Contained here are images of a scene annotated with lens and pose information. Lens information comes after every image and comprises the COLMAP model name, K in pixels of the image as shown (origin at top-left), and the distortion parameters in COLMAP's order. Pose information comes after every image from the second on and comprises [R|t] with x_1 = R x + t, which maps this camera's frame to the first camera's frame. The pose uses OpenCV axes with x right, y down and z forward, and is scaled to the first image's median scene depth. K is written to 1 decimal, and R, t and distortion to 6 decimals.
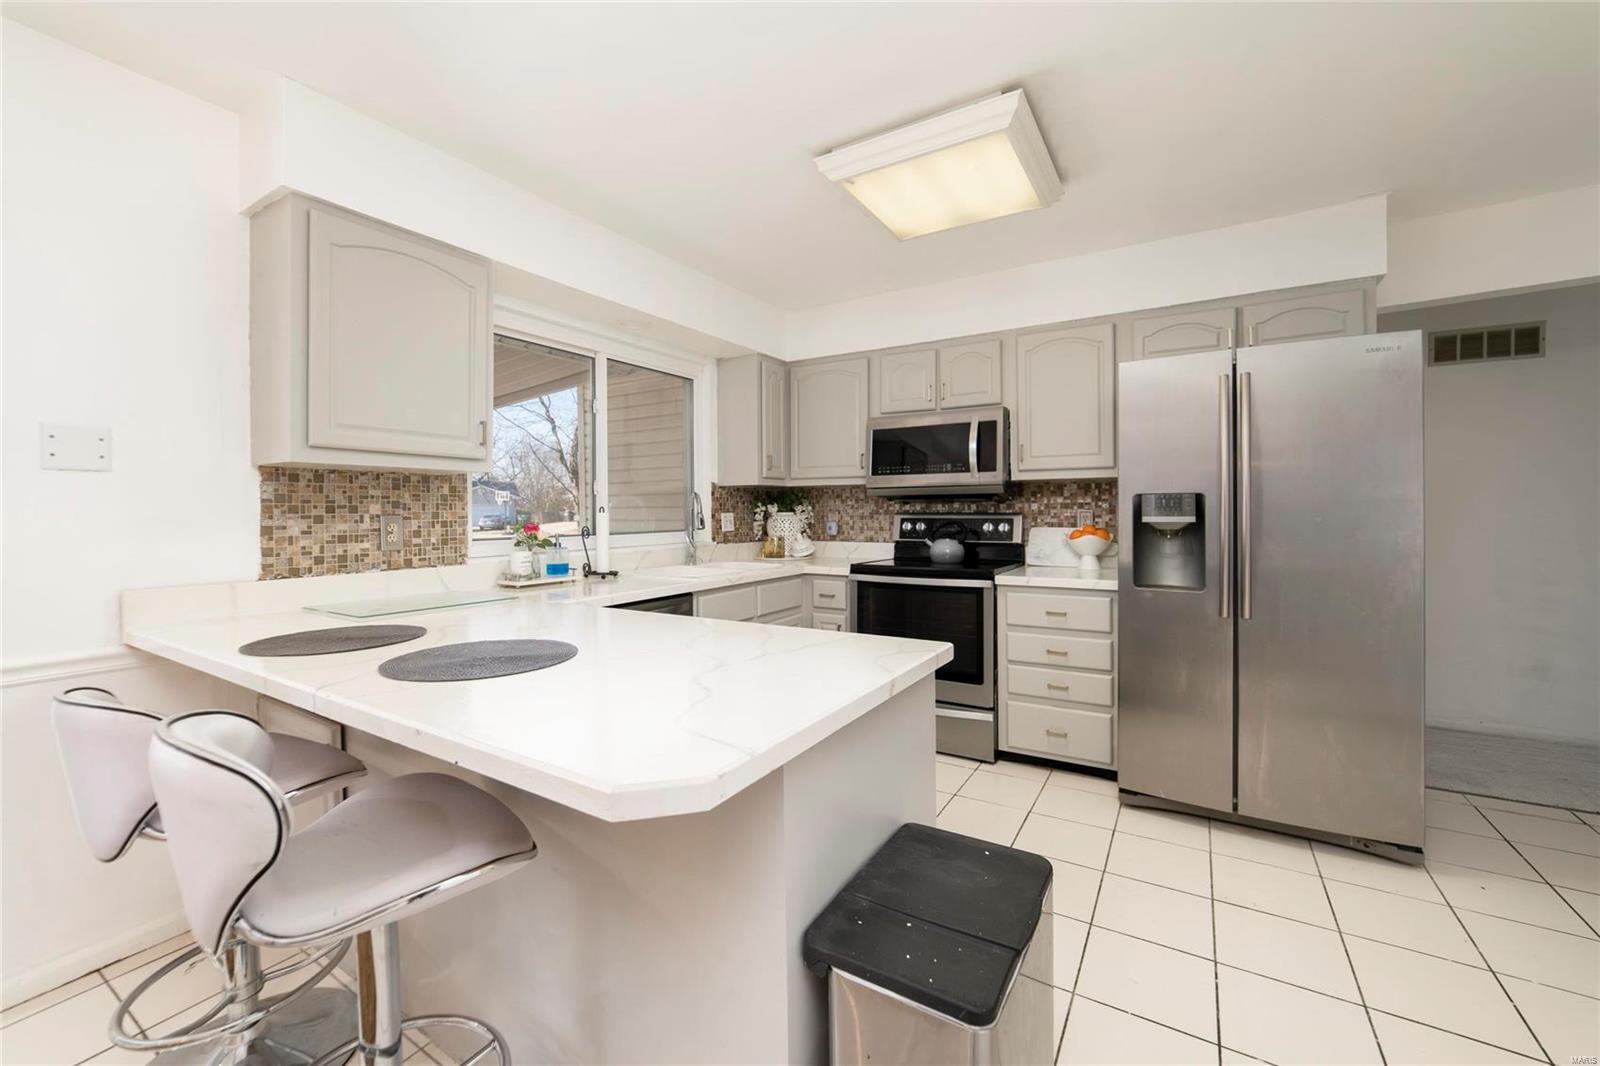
lens RADIAL K [[653.0, 0, 789.2], [0, 653.0, 513.4], [0, 0, 1]] dist [-0.010090, 0.000710]
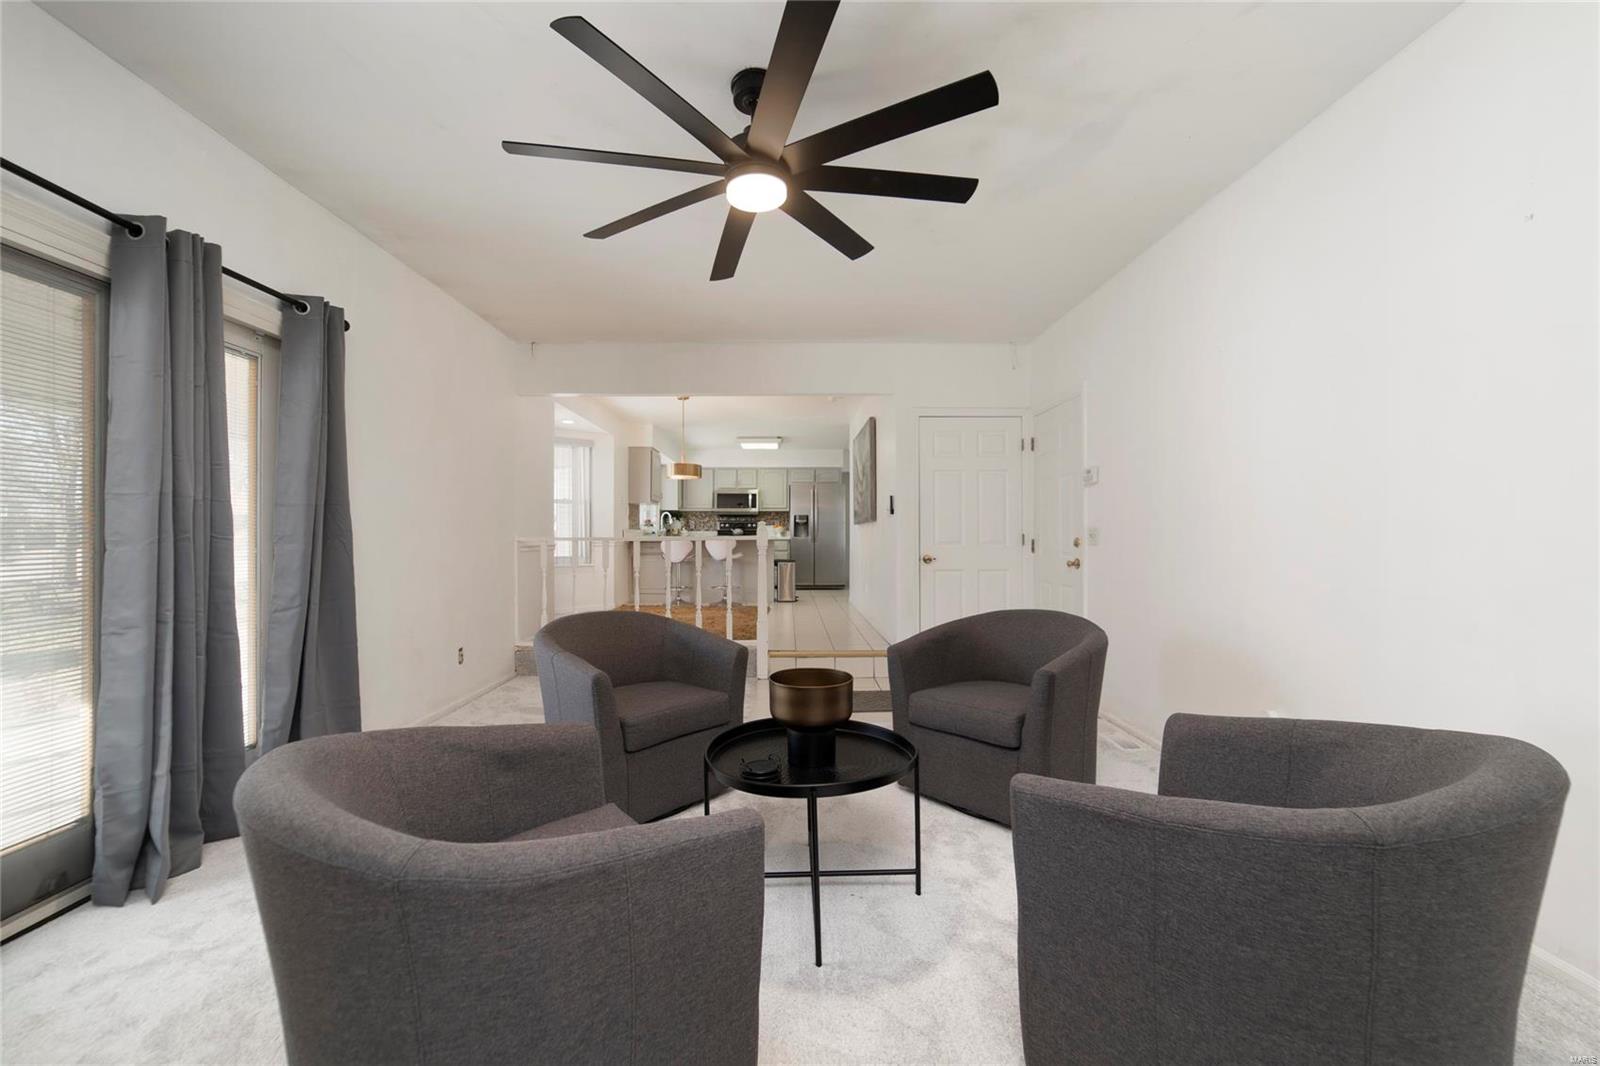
lens RADIAL K [[653.0, 0, 787.0], [0, 653.0, 518.8], [0, 0, 1]] dist [-0.010090, 0.000710]
pose [[0.843815, 0.019994, 0.536262, -1.733322], [-0.003264, 0.999478, -0.032129, 0.126994], [-0.536625, 0.025360, 0.843440, -2.484845]]
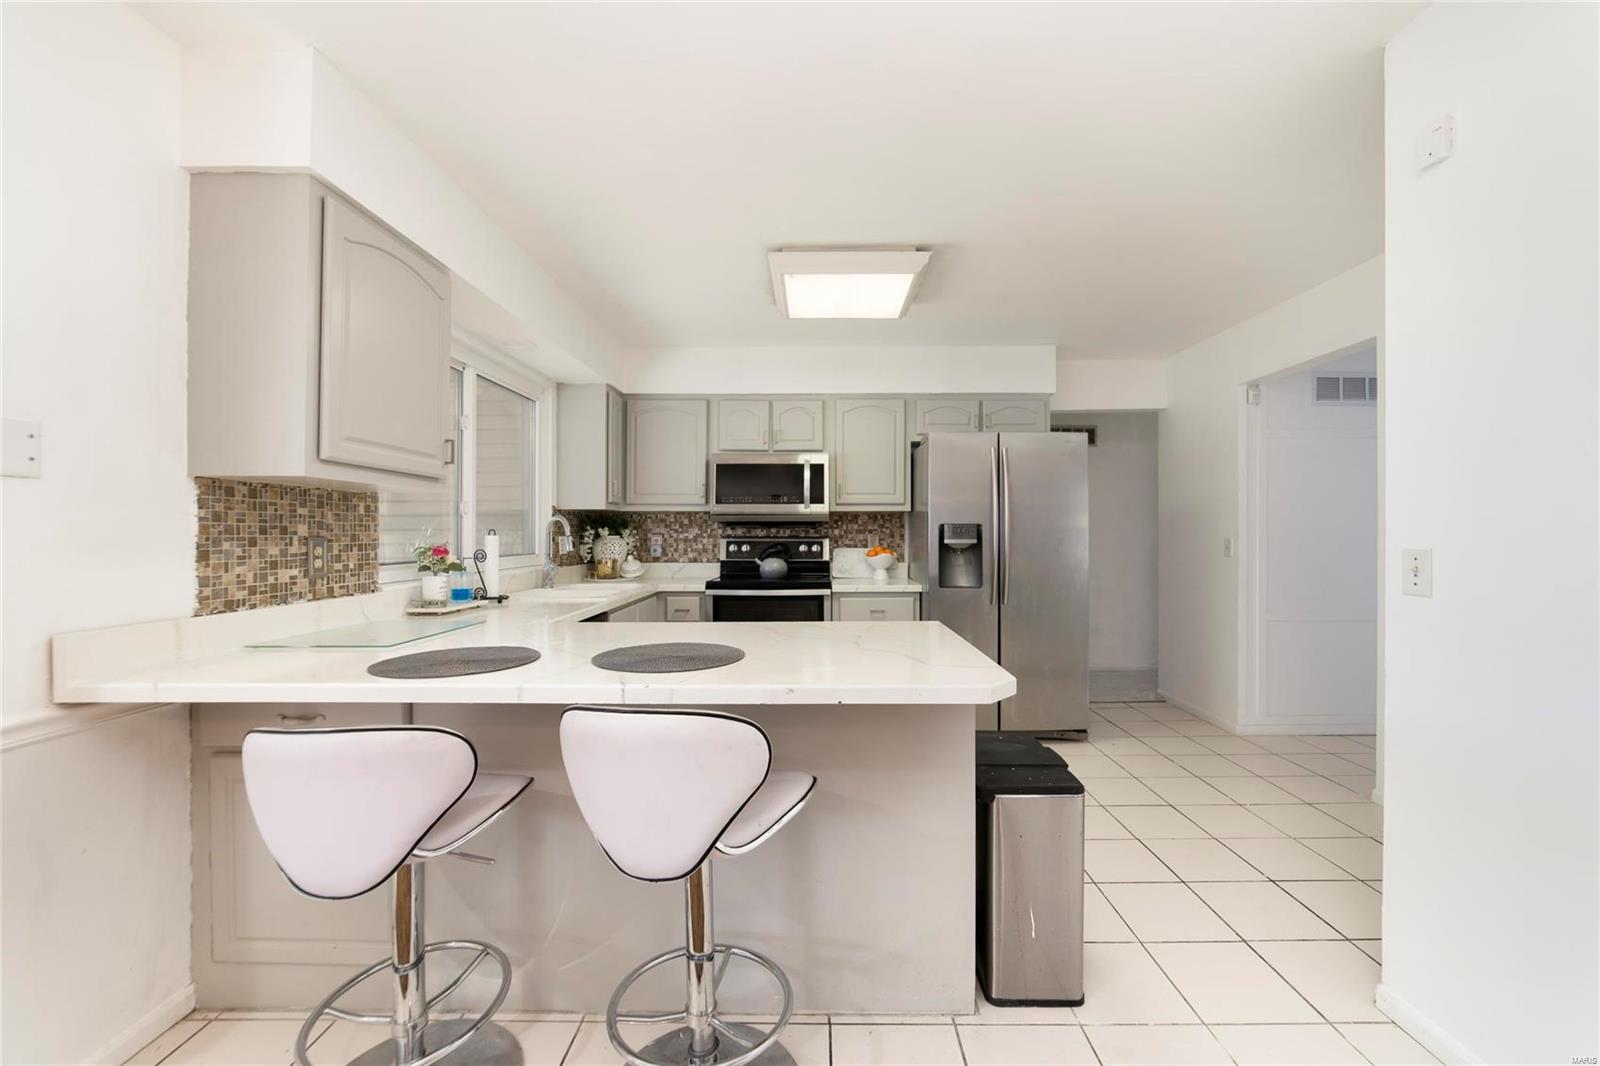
lens RADIAL K [[653.0, 0, 807.8], [0, 653.0, 531.0], [0, 0, 1]] dist [-0.010090, 0.000710]
pose [[0.851042, 0.007196, 0.525048, -0.463430], [-0.002085, 0.999945, -0.010326, 0.001969], [-0.525093, 0.007693, 0.851010, -0.082048]]
